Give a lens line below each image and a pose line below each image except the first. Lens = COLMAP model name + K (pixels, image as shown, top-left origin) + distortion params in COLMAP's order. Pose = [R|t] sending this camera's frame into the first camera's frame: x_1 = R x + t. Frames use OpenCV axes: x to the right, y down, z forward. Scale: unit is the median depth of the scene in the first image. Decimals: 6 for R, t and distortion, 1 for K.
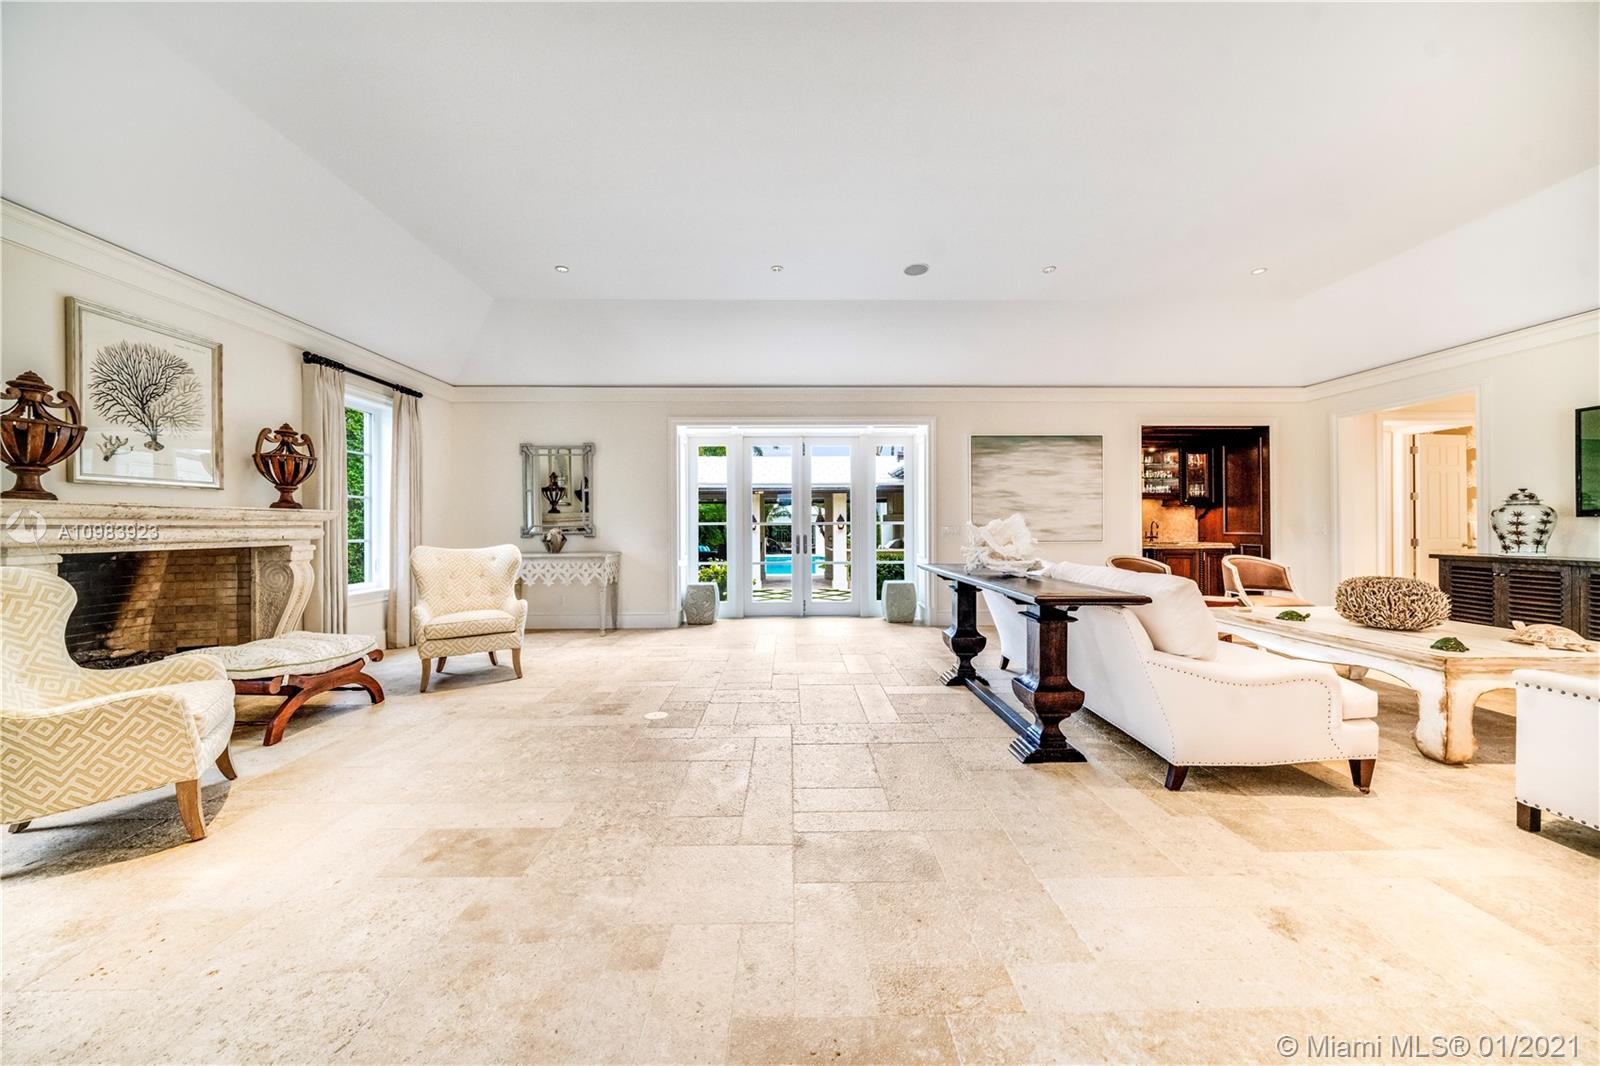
lens RADIAL K [[543.6, 0, 792.0], [0, 543.6, 525.3], [0, 0, 1]] dist [-0.003748, 0.001509]
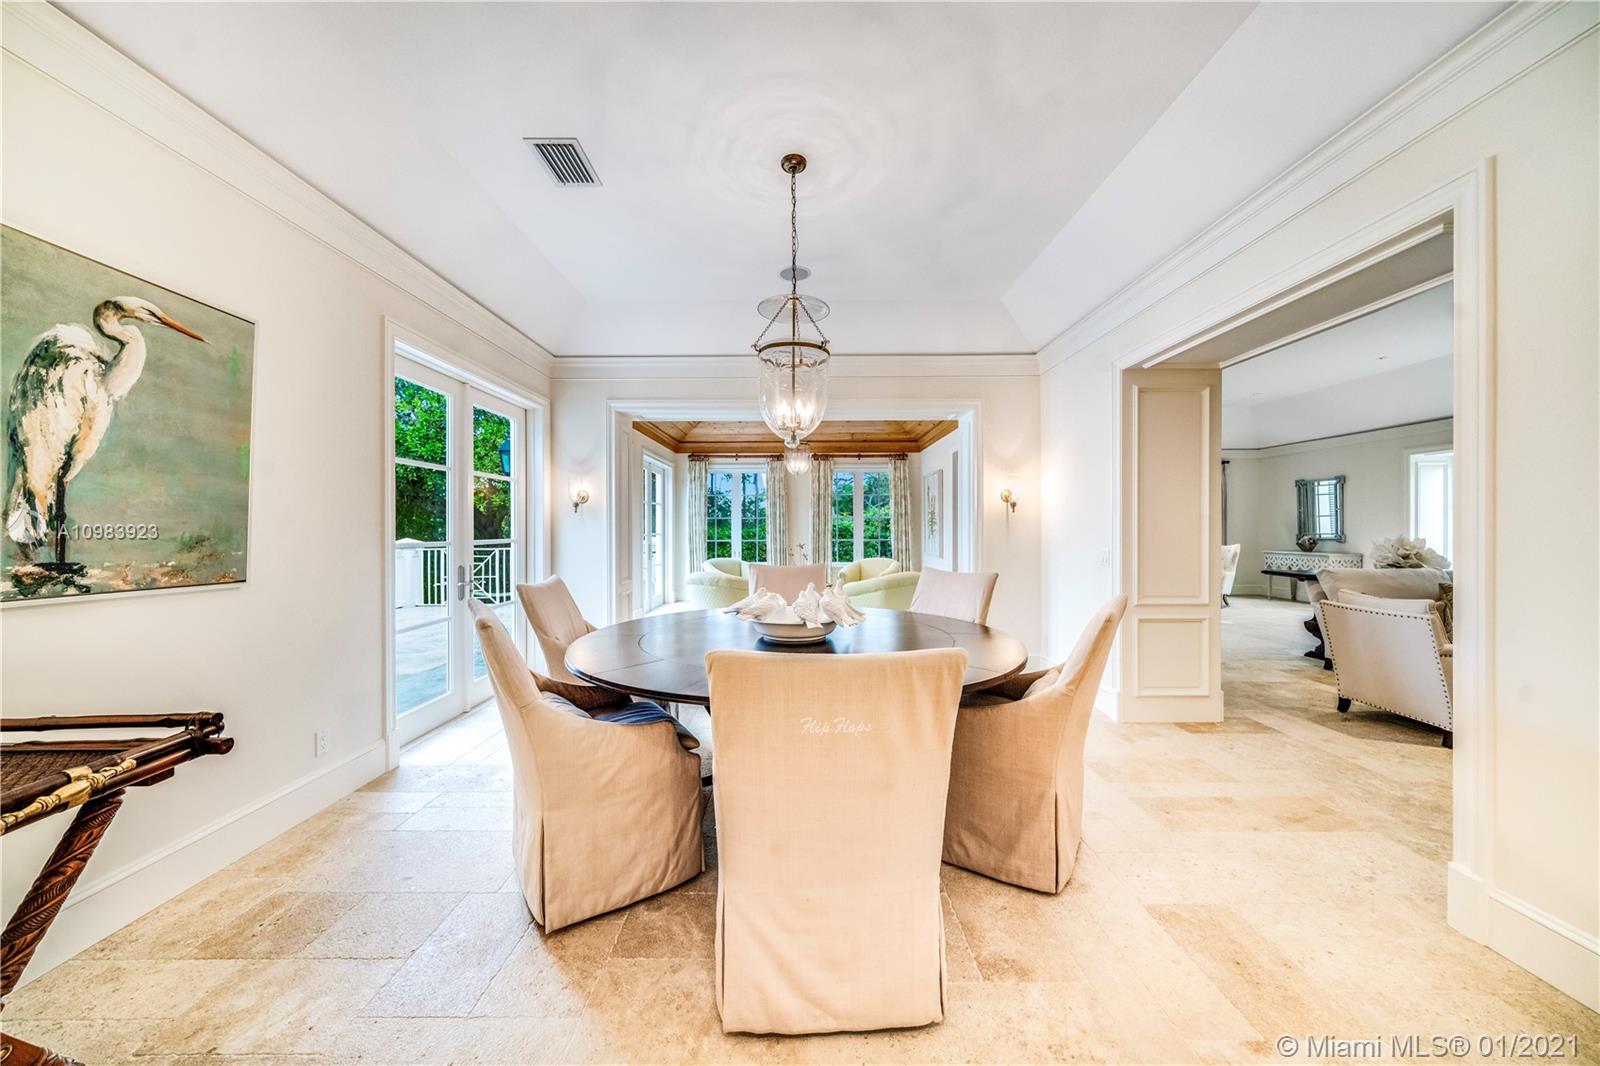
lens RADIAL K [[543.6, 0, 797.9], [0, 543.6, 536.3], [0, 0, 1]] dist [-0.003748, 0.001509]
pose [[-0.018422, 0.021451, -0.999600, 1.633396], [0.001258, 0.999770, 0.021431, -0.039378], [0.999830, -0.000863, -0.018445, -0.576144]]
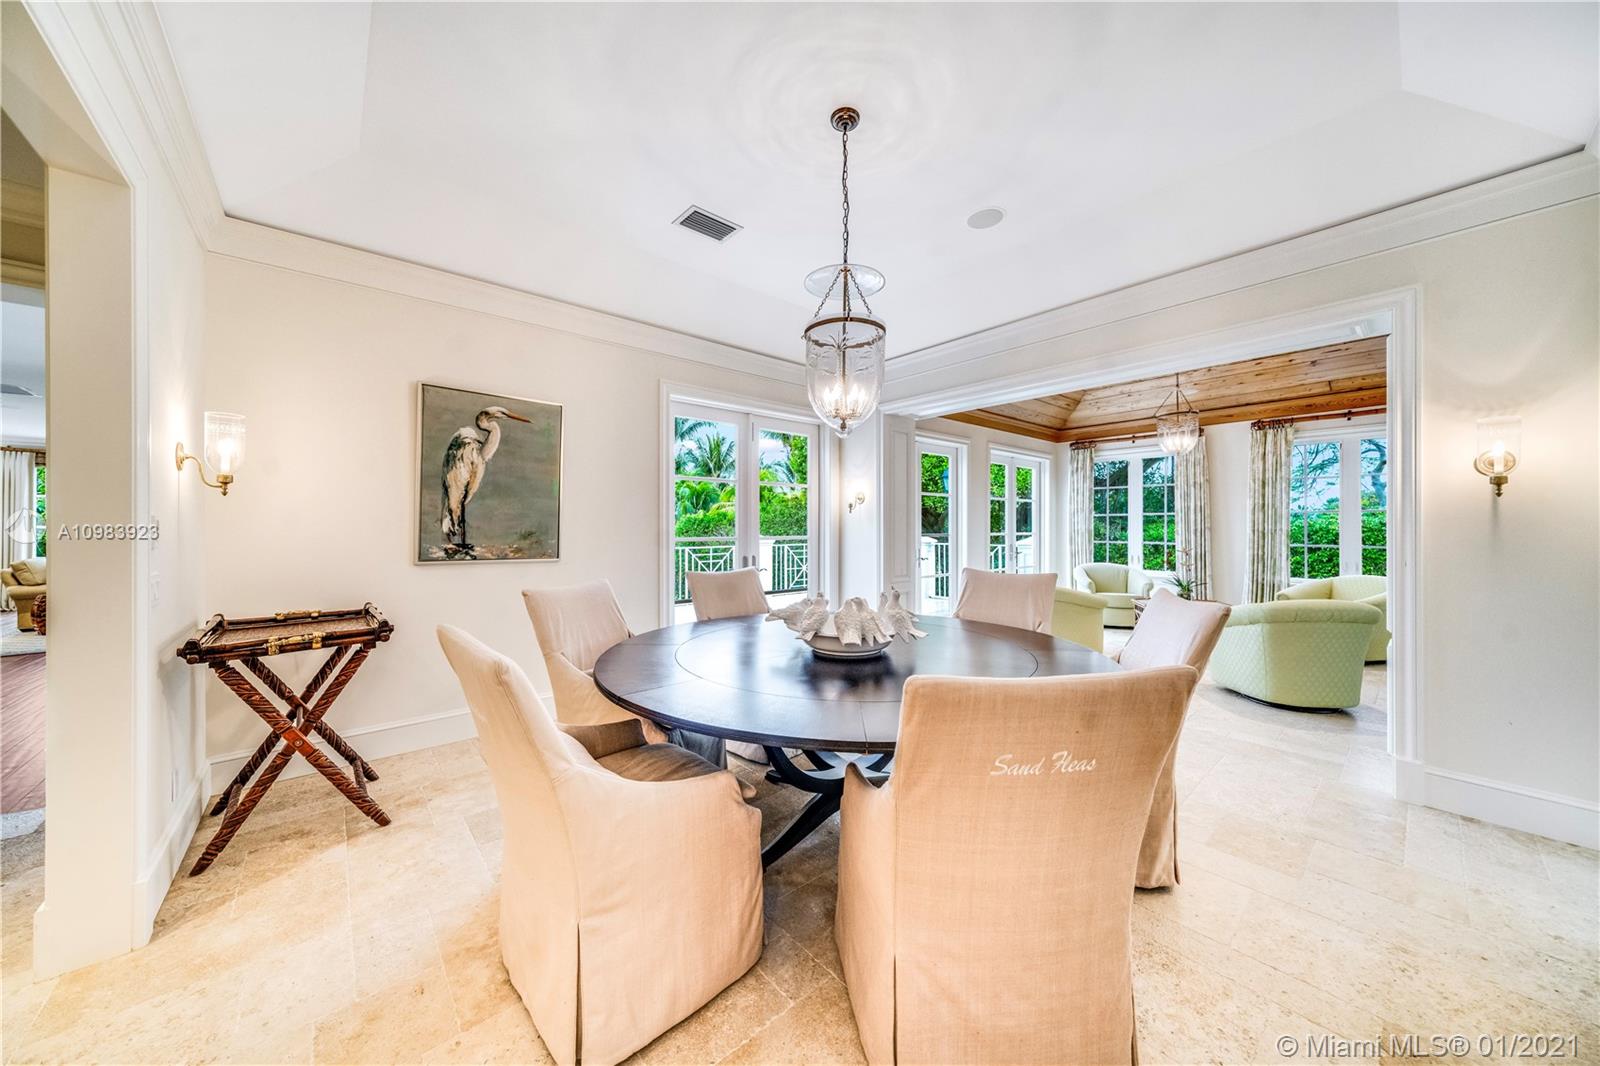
lens RADIAL K [[543.6, 0, 795.9], [0, 543.6, 529.9], [0, 0, 1]] dist [-0.003748, 0.001509]
pose [[-0.766091, 0.009467, -0.642663, 1.395756], [0.003641, 0.999939, 0.010390, -0.039506], [0.642722, 0.005620, -0.766079, -0.187409]]
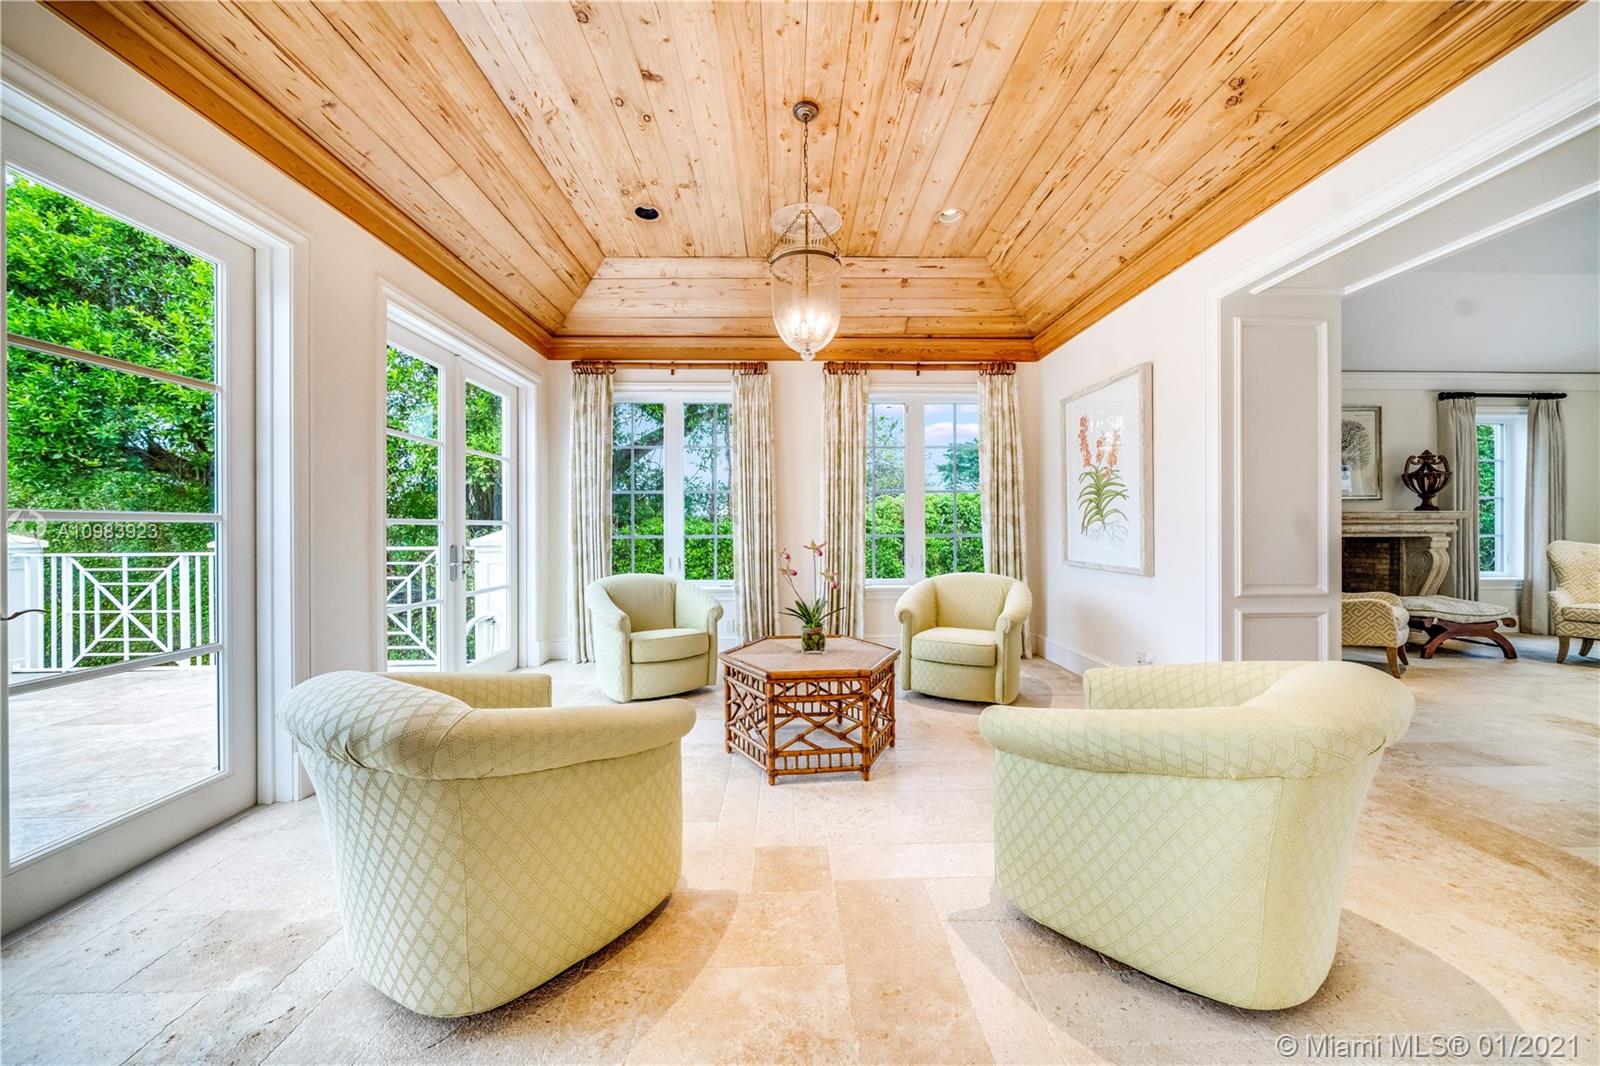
lens RADIAL K [[543.6, 0, 815.0], [0, 543.6, 527.7], [0, 0, 1]] dist [-0.003748, 0.001509]
pose [[0.015381, 0.003319, -0.999876, 0.443688], [0.001629, 0.999993, 0.003345, 0.006558], [0.999880, -0.001680, 0.015376, -0.598316]]
